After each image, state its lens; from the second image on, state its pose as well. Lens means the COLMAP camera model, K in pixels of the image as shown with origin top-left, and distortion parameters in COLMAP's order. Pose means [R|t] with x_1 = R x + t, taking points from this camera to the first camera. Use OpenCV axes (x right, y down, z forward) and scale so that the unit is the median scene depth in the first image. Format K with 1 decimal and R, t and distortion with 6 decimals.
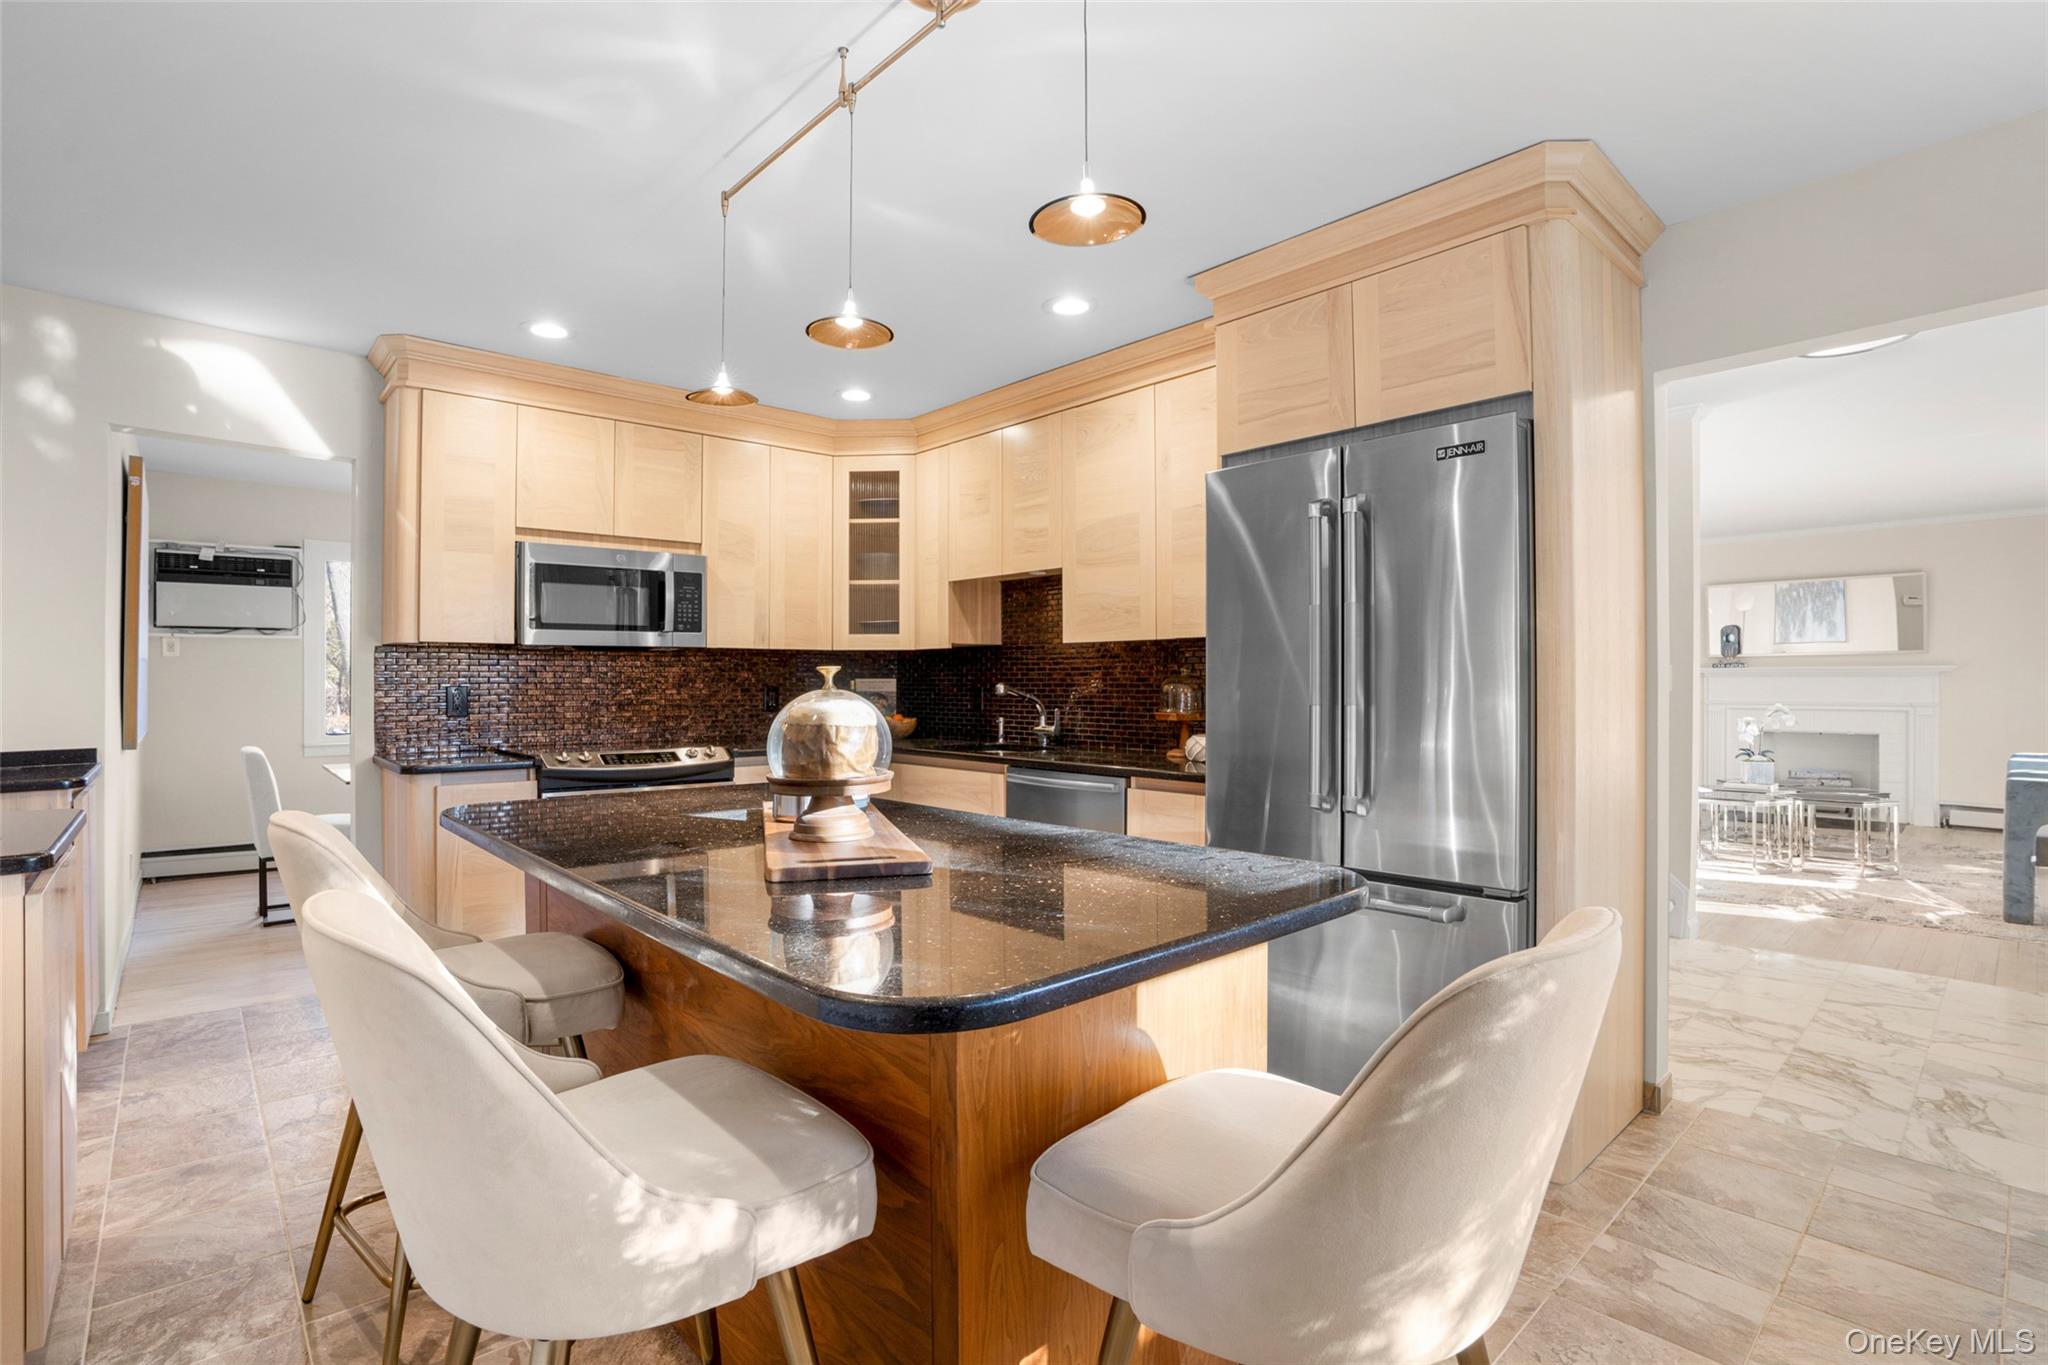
lens RADIAL K [[965.6, 0, 1011.4], [0, 965.6, 679.6], [0, 0, 1]] dist [-0.051491, 0.009992]
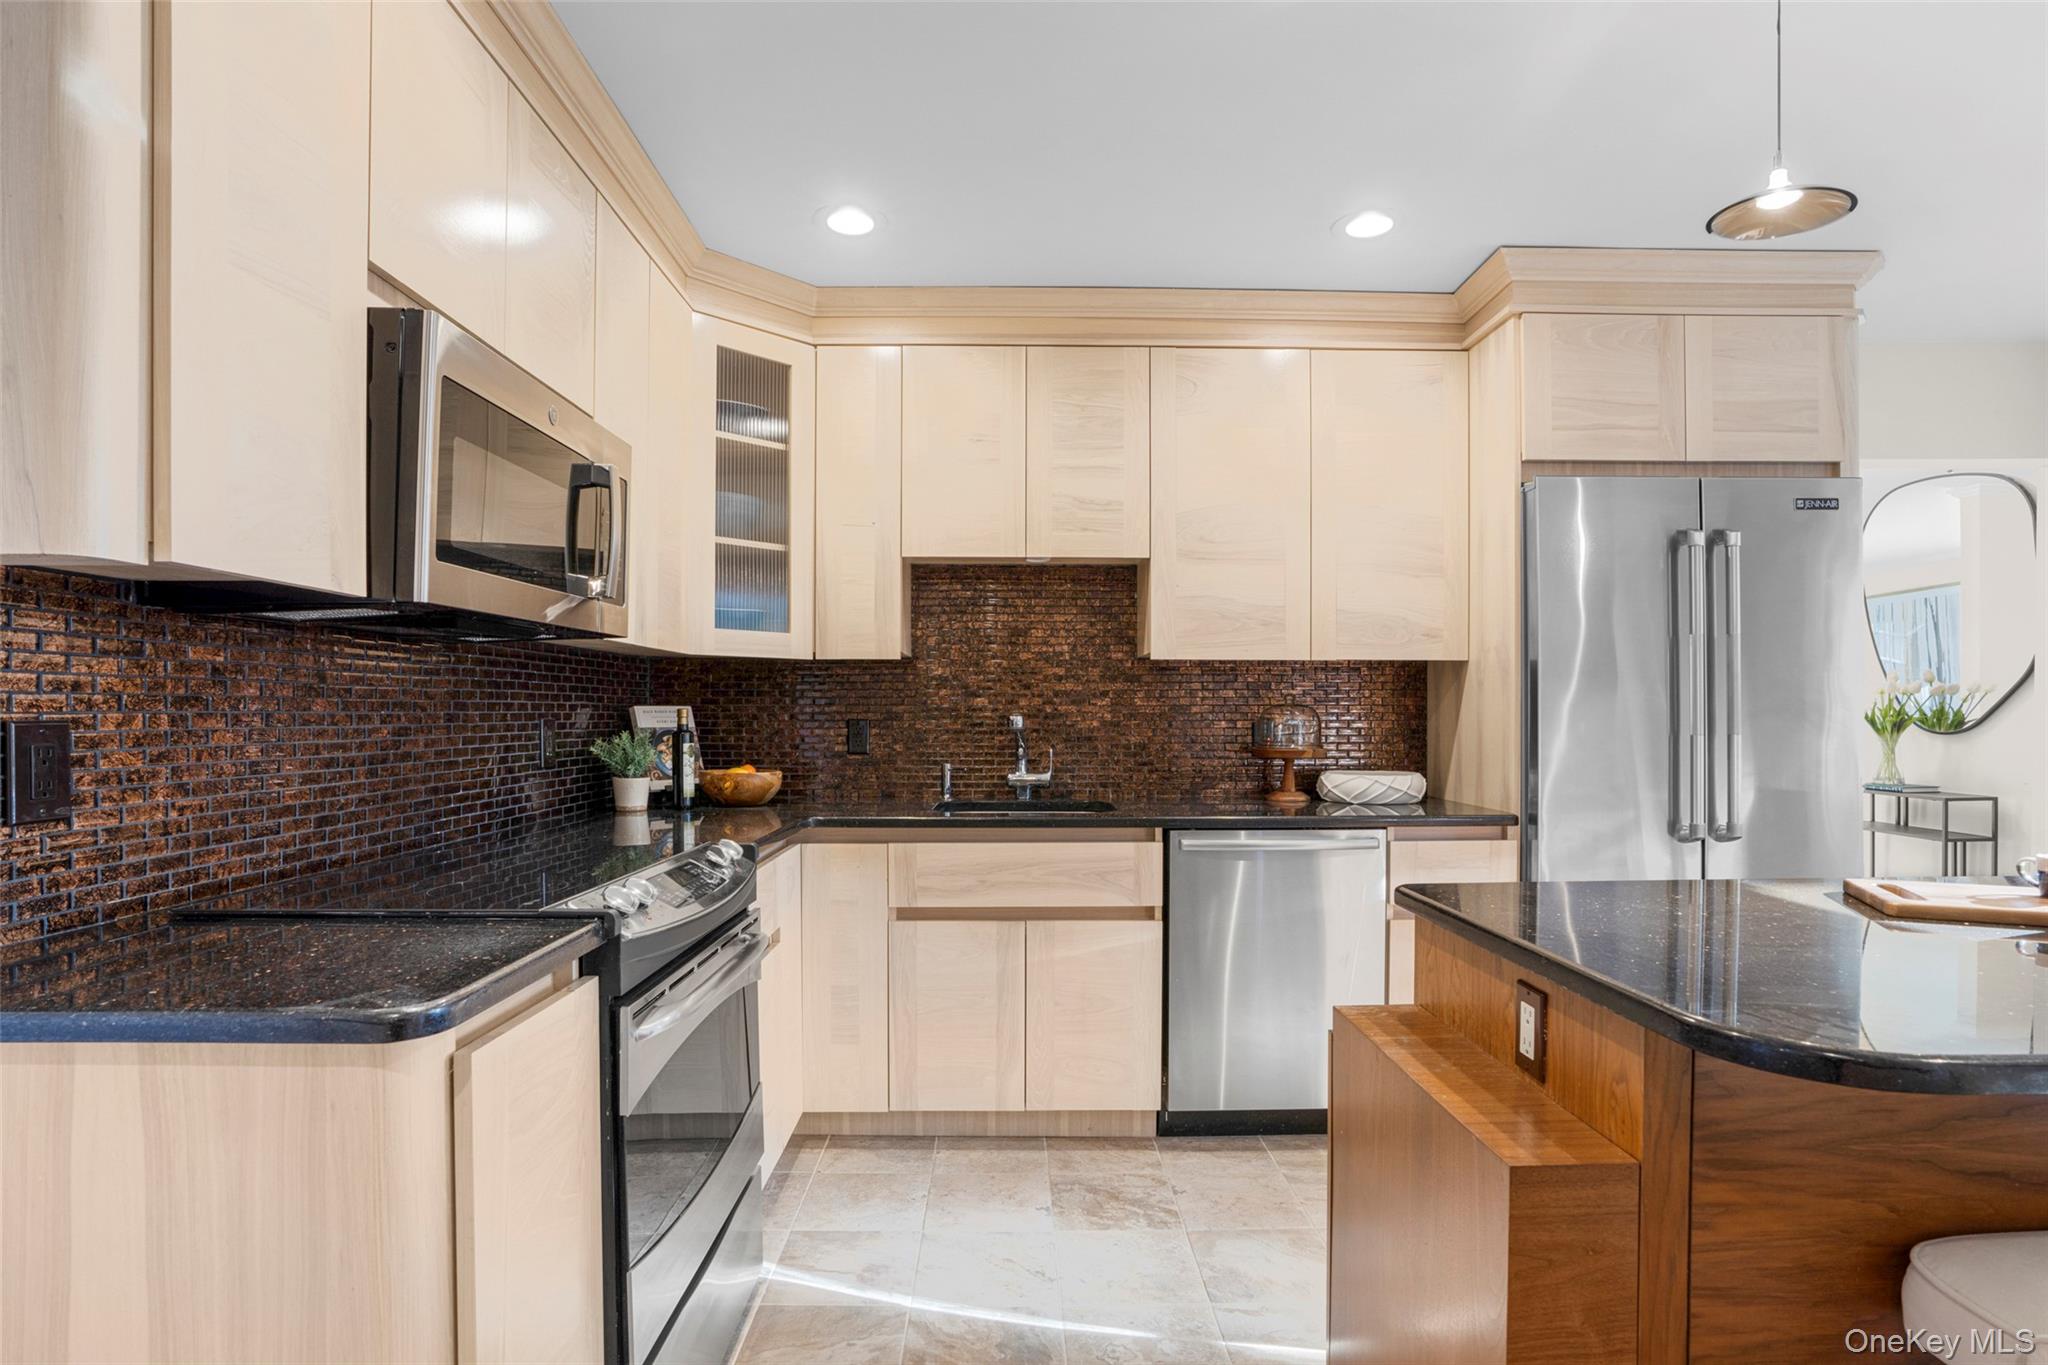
lens RADIAL K [[1043.6, 0, 1025.1], [0, 1043.6, 731.2], [0, 0, 1]] dist [-0.041684, 0.006637]
pose [[0.654916, -0.012018, 0.755606, -0.576037], [-0.001672, 0.999848, 0.017351, 0.003446], [-0.755700, -0.012626, 0.654796, 0.508912]]
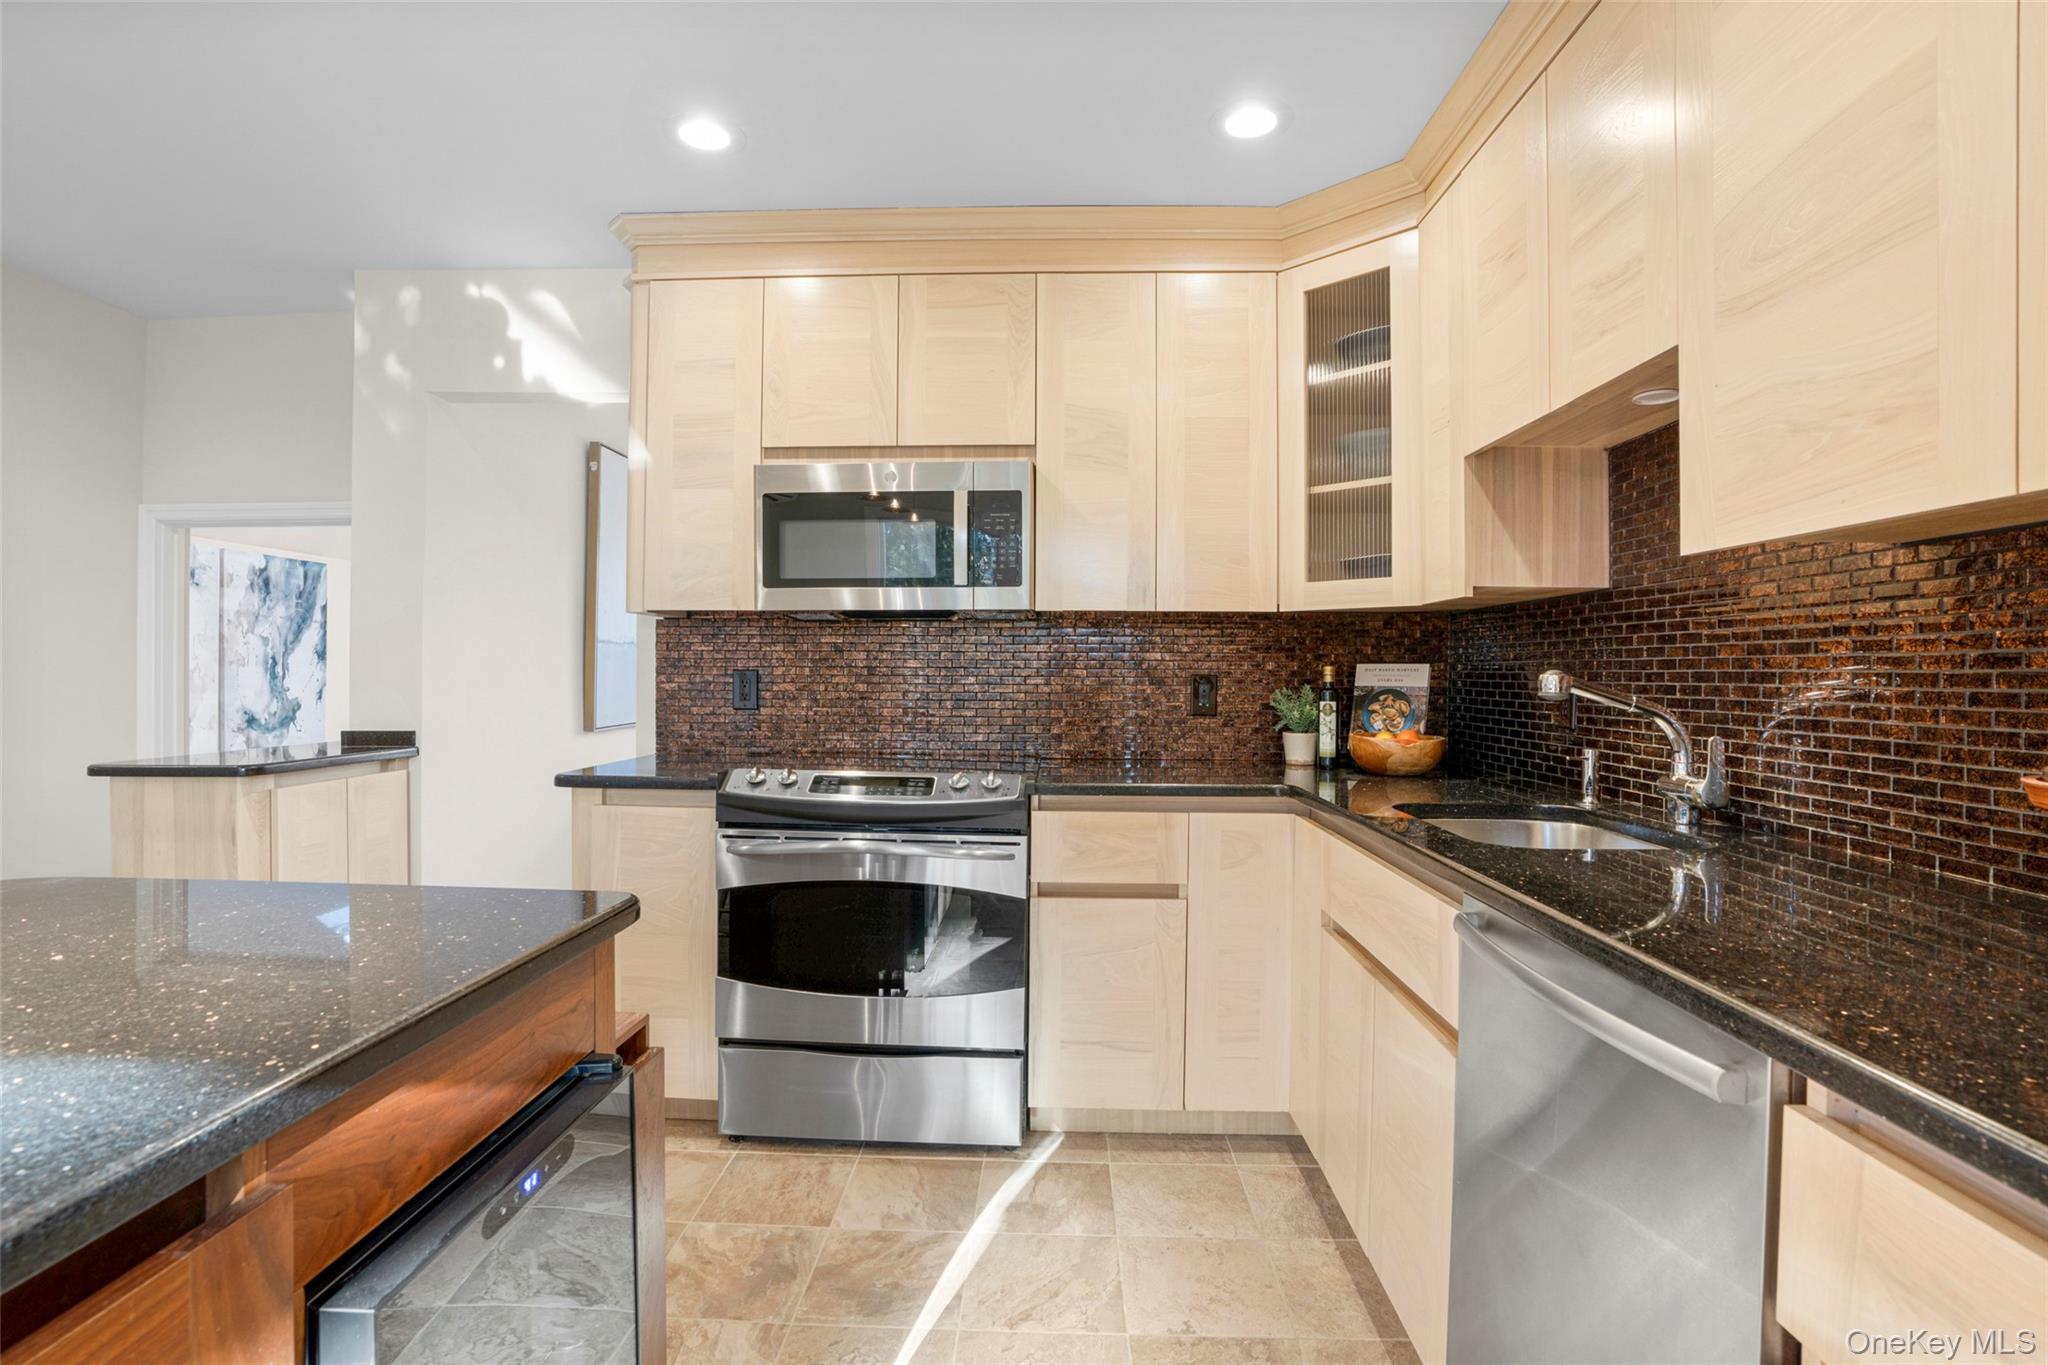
lens RADIAL K [[965.6, 0, 1029.4], [0, 965.6, 680.1], [0, 0, 1]] dist [-0.051491, 0.009992]
pose [[0.727191, 0.011043, -0.686347, 0.109270], [-0.007335, 0.999939, 0.008317, 0.006316], [0.686396, -0.001013, 0.727227, 0.544793]]
